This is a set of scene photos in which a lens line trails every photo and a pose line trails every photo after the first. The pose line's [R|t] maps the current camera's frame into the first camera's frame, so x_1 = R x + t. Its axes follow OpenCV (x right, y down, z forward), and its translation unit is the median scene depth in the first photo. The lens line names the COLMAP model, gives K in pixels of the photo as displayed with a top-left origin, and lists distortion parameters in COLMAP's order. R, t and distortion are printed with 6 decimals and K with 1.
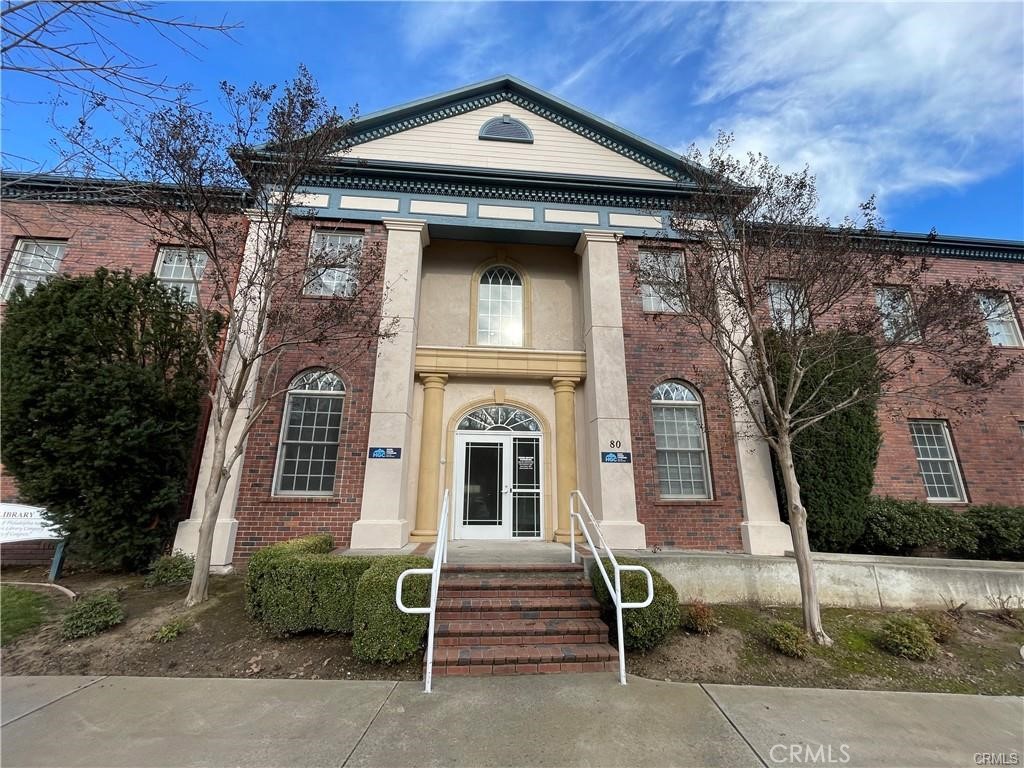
lens RADIAL K [[414.7, 0, 512.0], [0, 414.7, 384.0], [0, 0, 1]] dist [-0.003213, -0.000422]
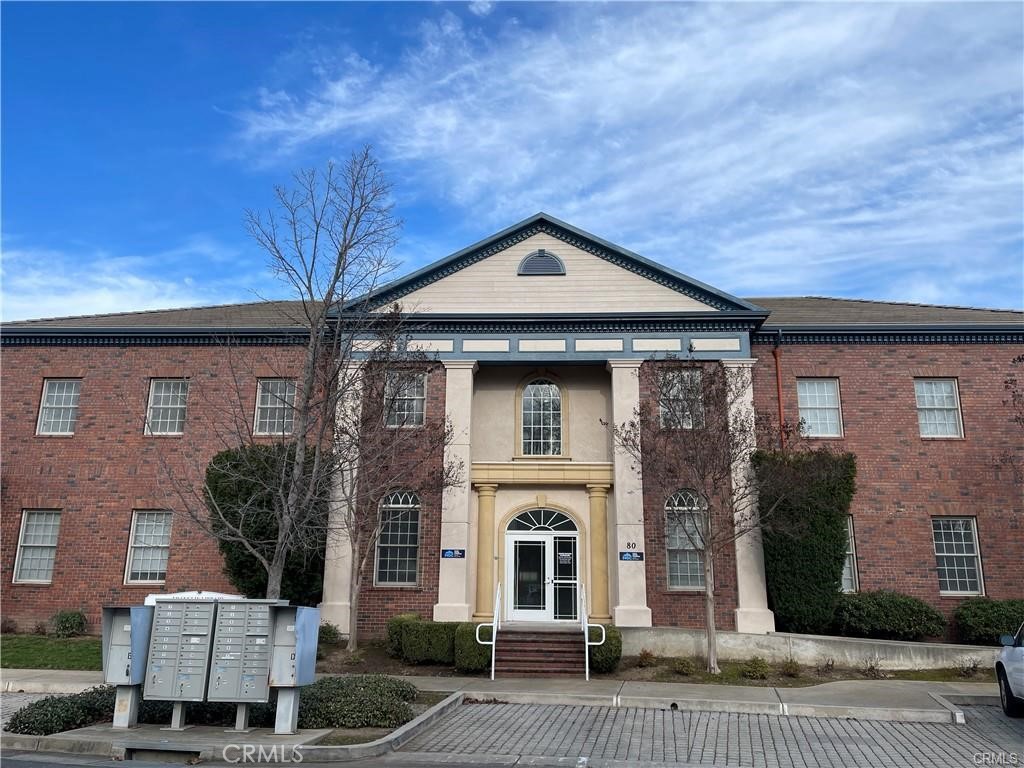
lens RADIAL K [[775.0, 0, 512.0], [0, 775.0, 384.0], [0, 0, 1]] dist [0.068652, -0.094122]
pose [[0.989981, -0.031196, -0.137715, 0.226441], [0.033458, 0.999340, 0.014142, -0.380196], [0.137183, -0.018608, 0.990371, -1.344566]]
